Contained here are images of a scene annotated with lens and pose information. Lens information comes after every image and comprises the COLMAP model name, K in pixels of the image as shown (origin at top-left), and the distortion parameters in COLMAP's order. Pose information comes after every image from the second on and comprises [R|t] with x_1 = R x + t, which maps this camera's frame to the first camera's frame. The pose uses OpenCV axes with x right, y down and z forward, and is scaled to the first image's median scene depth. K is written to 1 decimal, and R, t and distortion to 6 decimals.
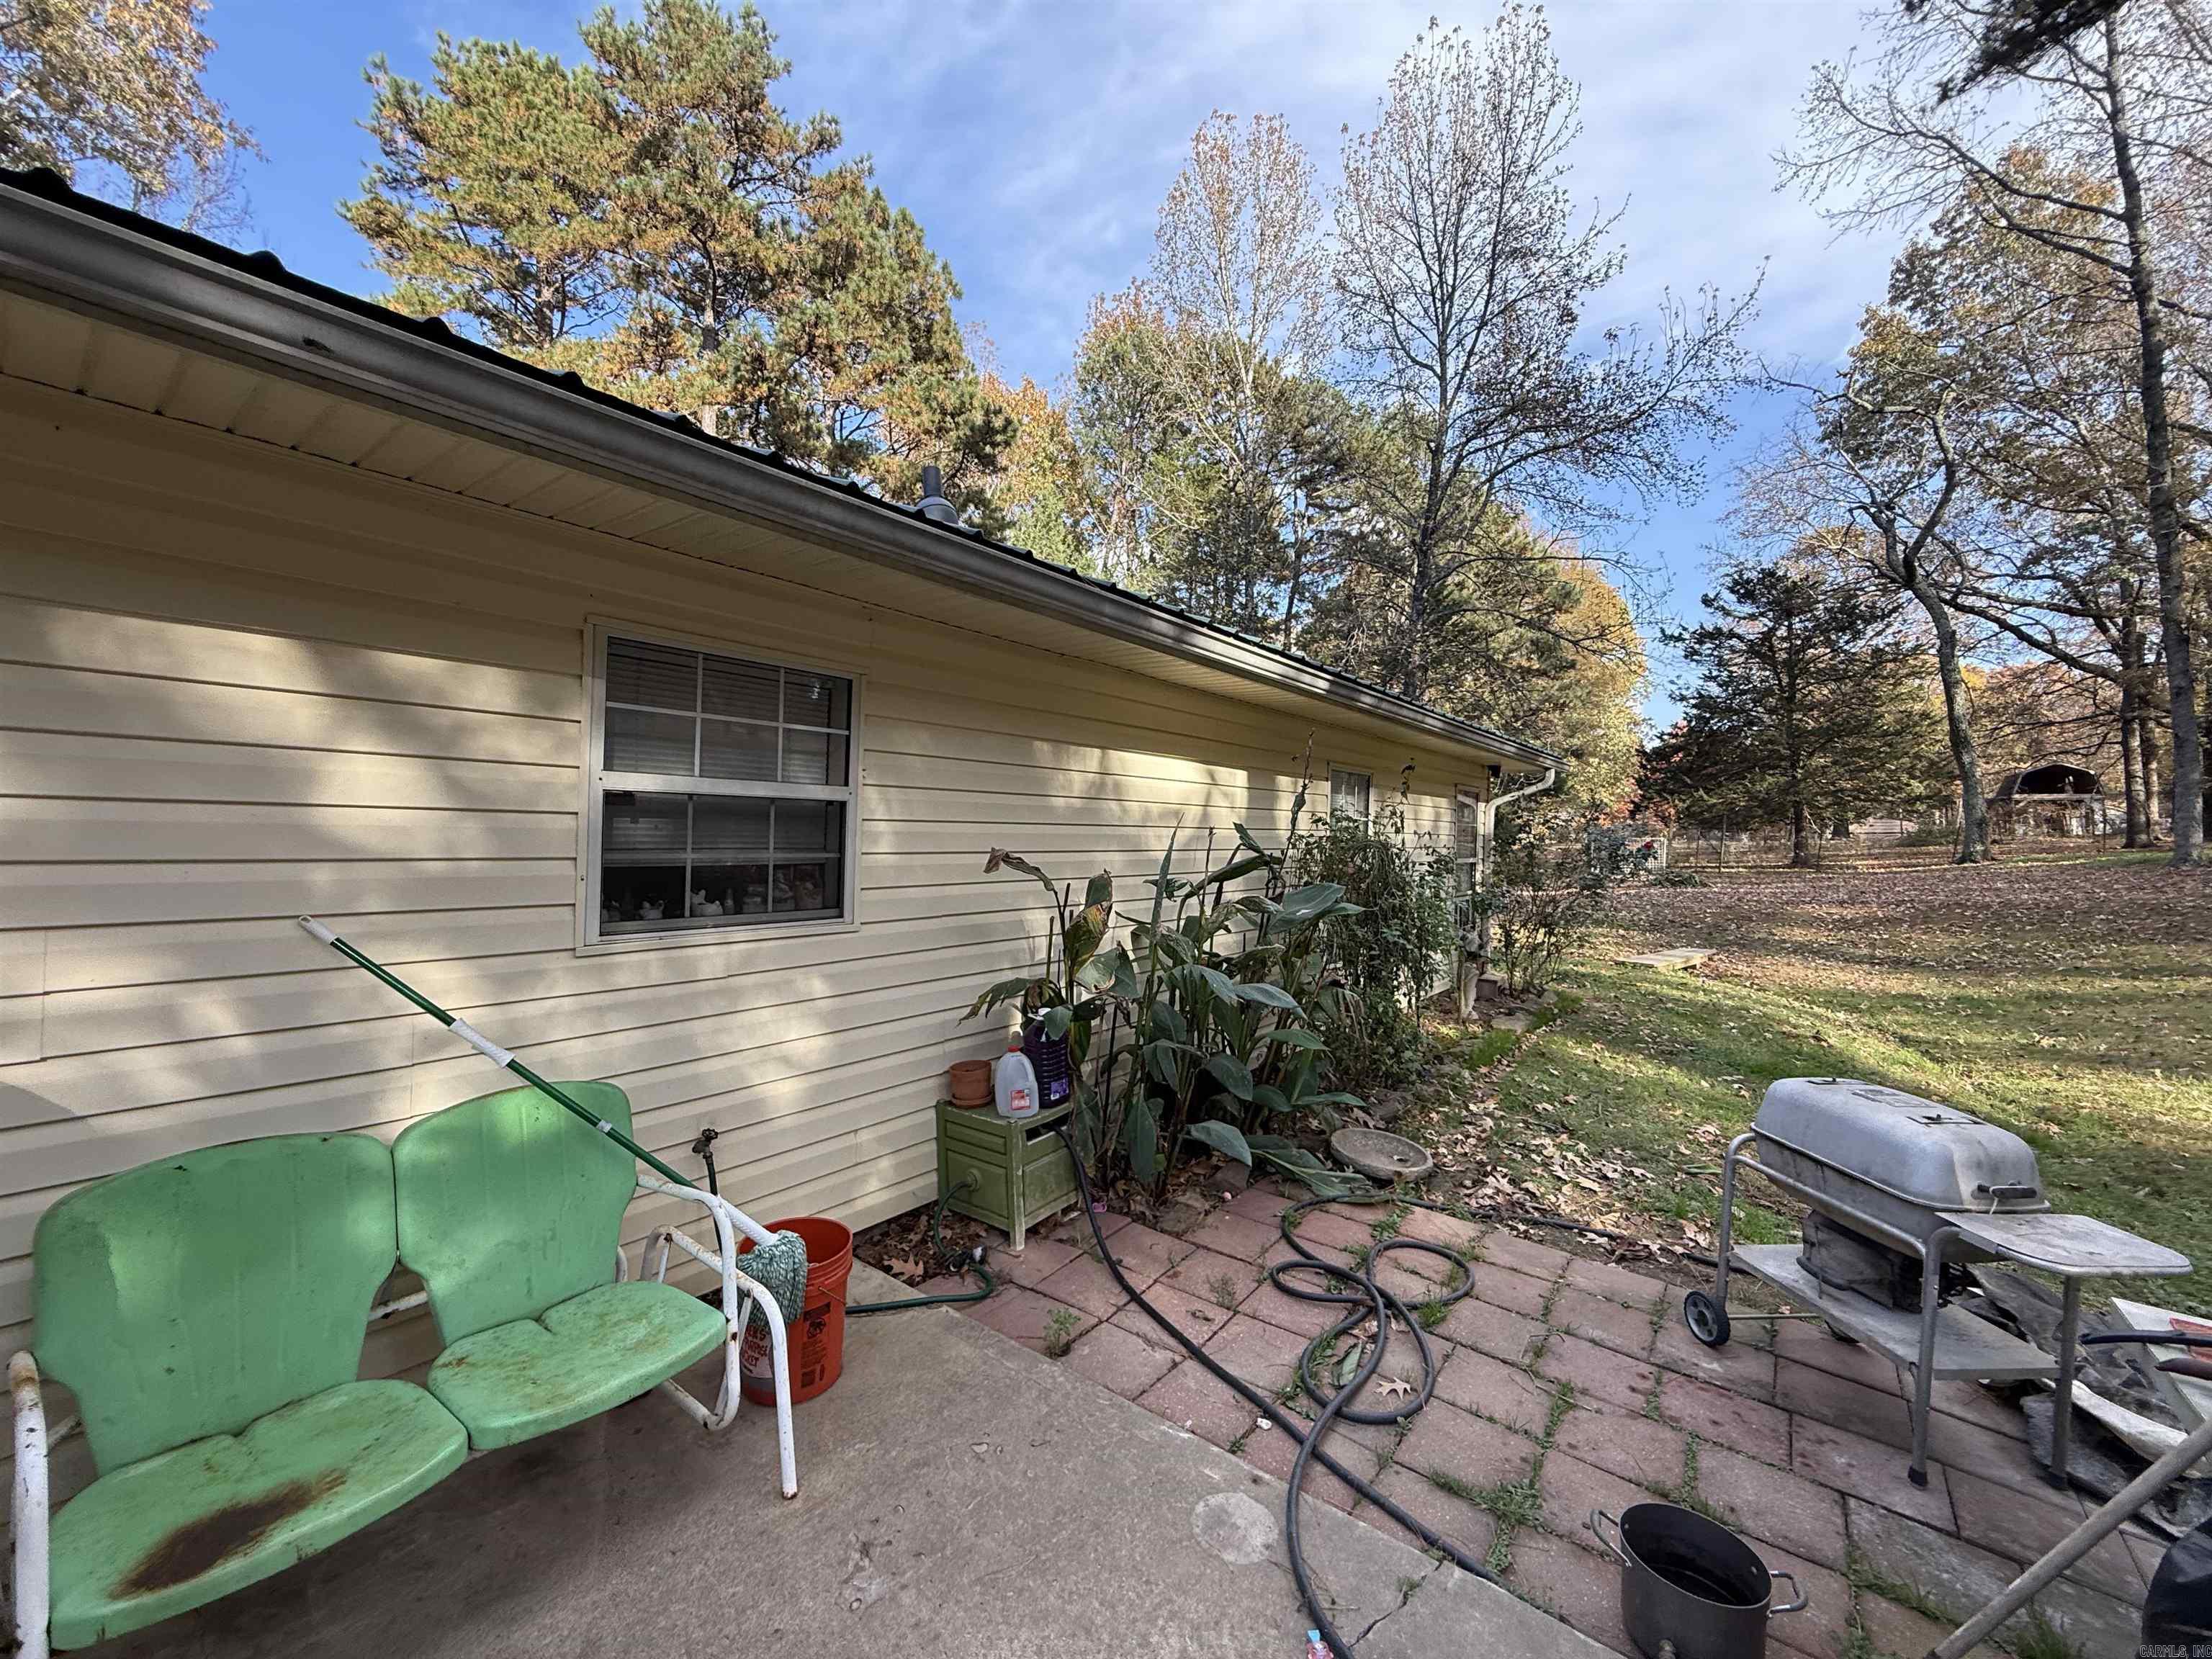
lens RADIAL K [[881.1, 0, 1106.0], [0, 881.1, 829.5], [0, 0, 1]] dist [0.000426, 0.000531]
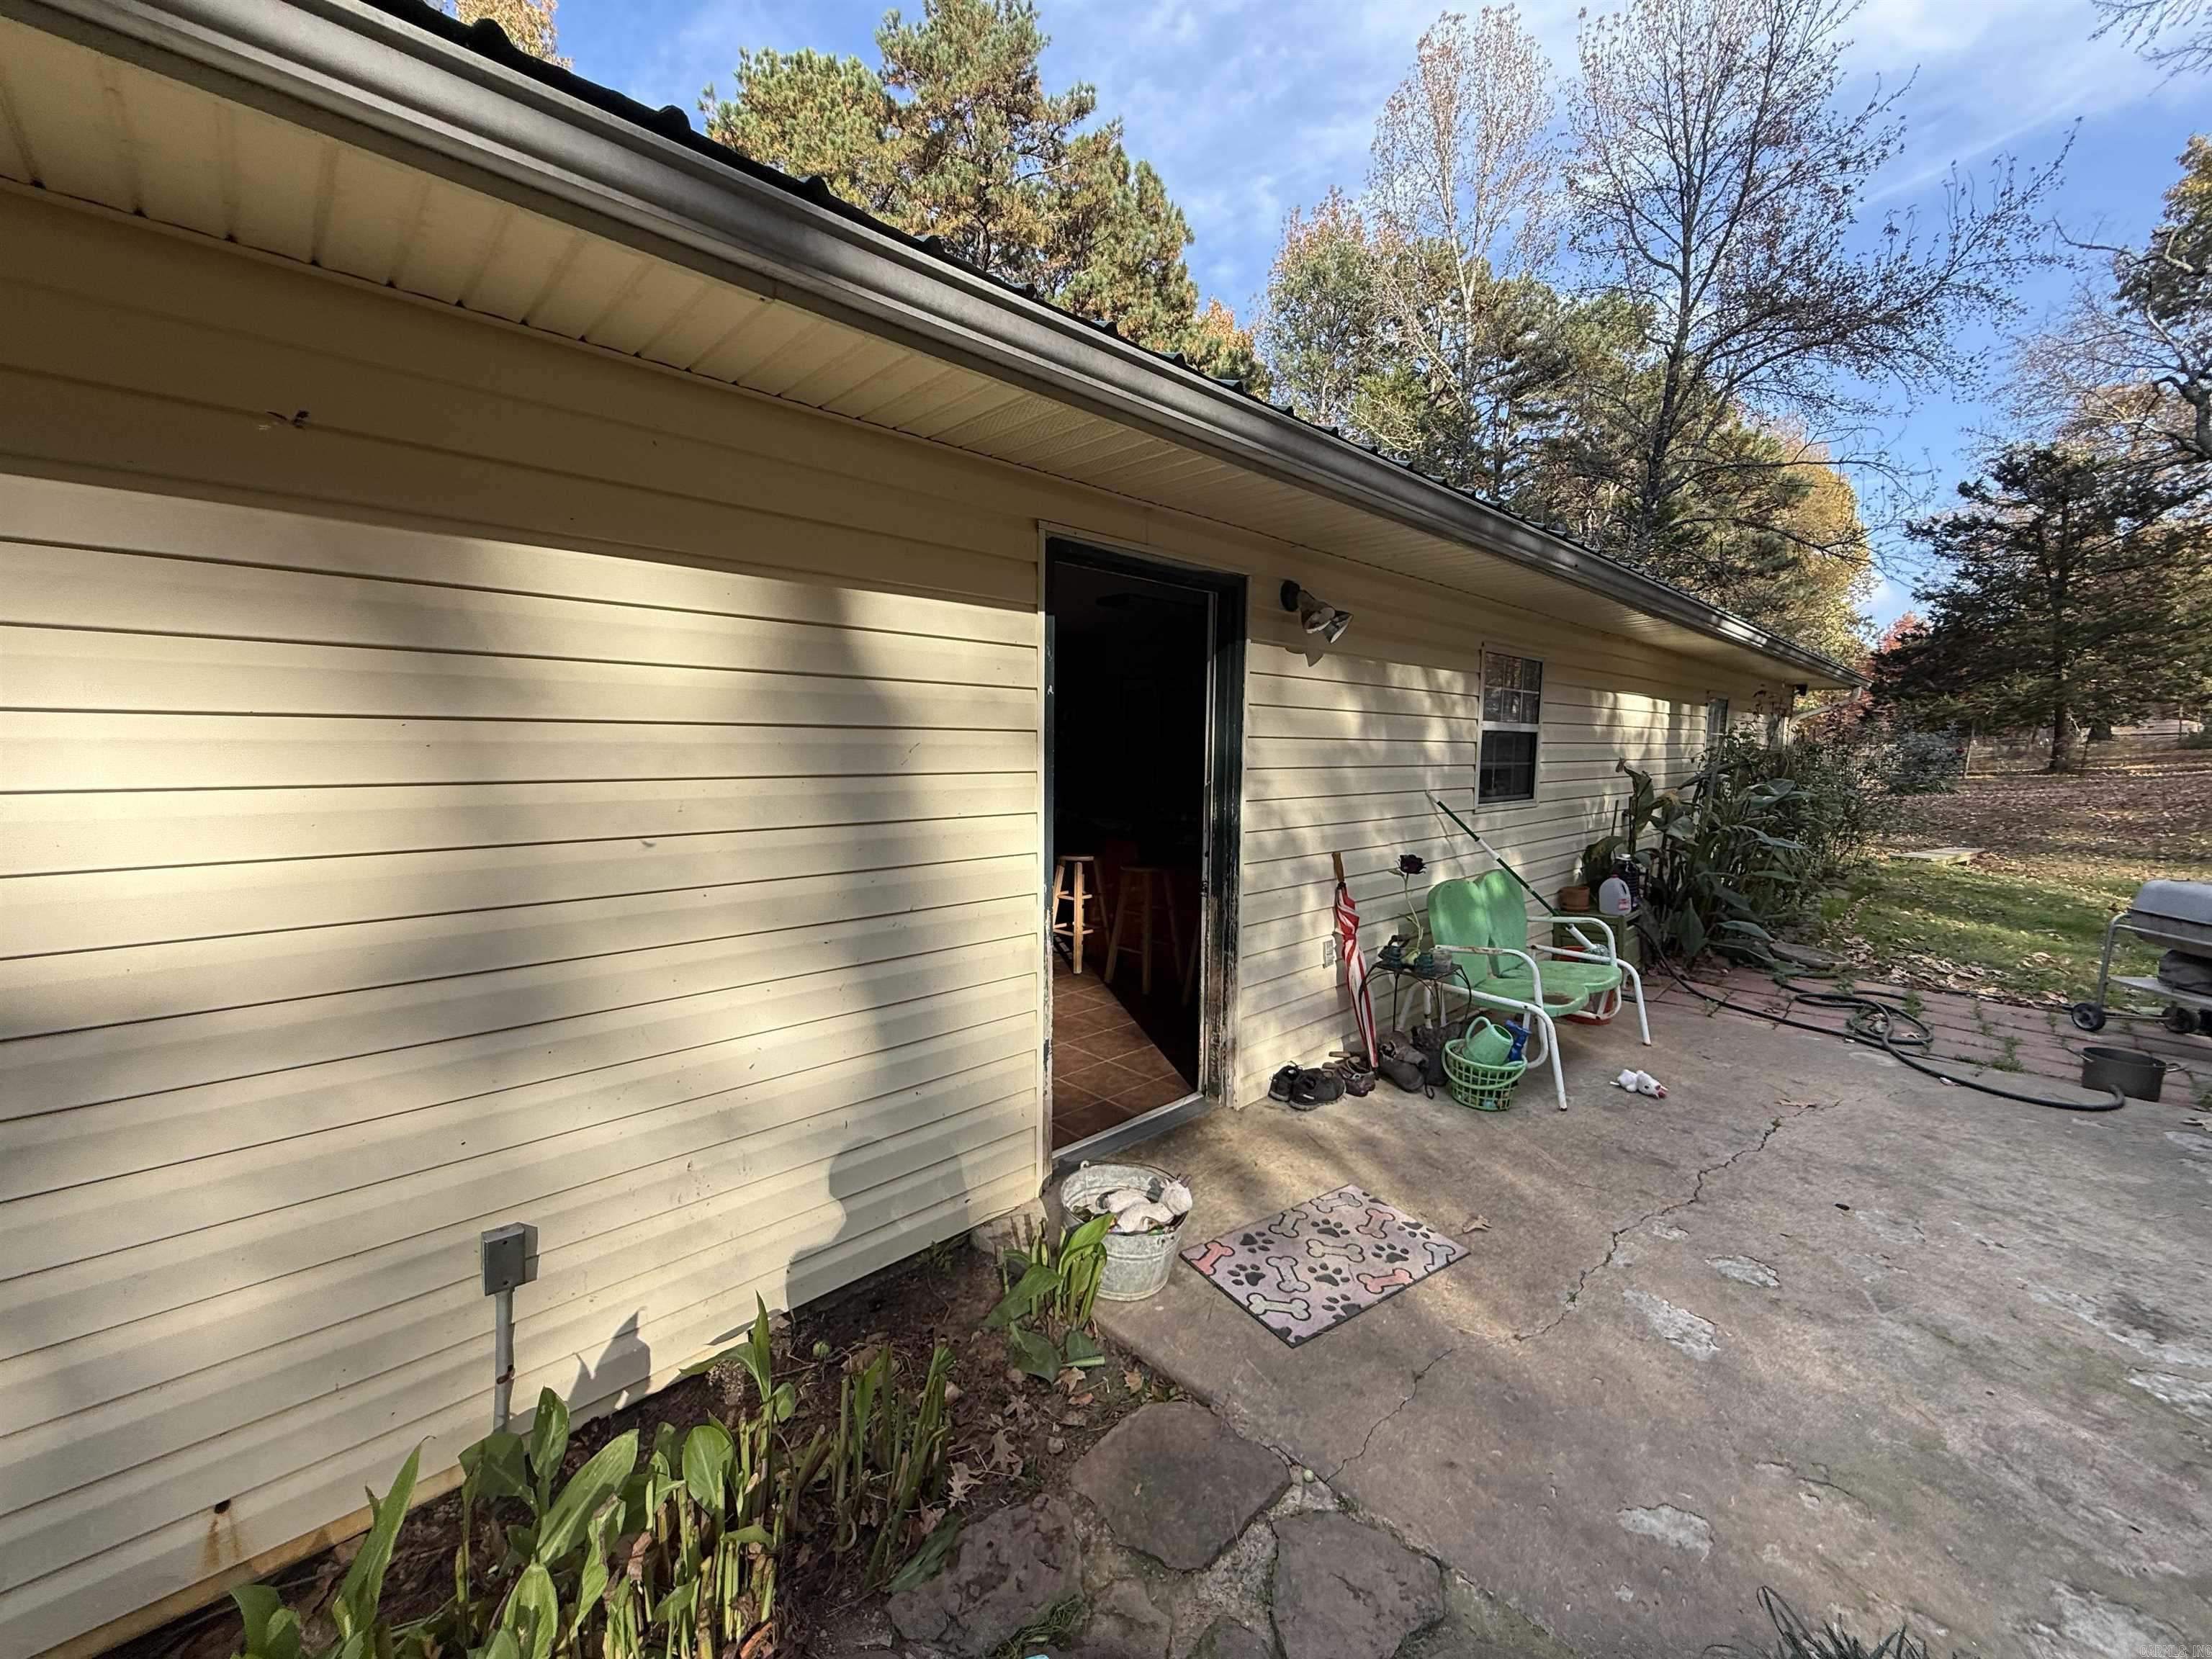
lens RADIAL K [[881.8, 0, 1106.0], [0, 881.8, 829.5], [0, 0, 1]] dist [0.001410, -0.000606]
pose [[0.989598, -0.006075, -0.143729, -0.107145], [0.019110, 0.995805, 0.089487, -0.001519], [0.142582, -0.091303, 0.985563, -0.104629]]
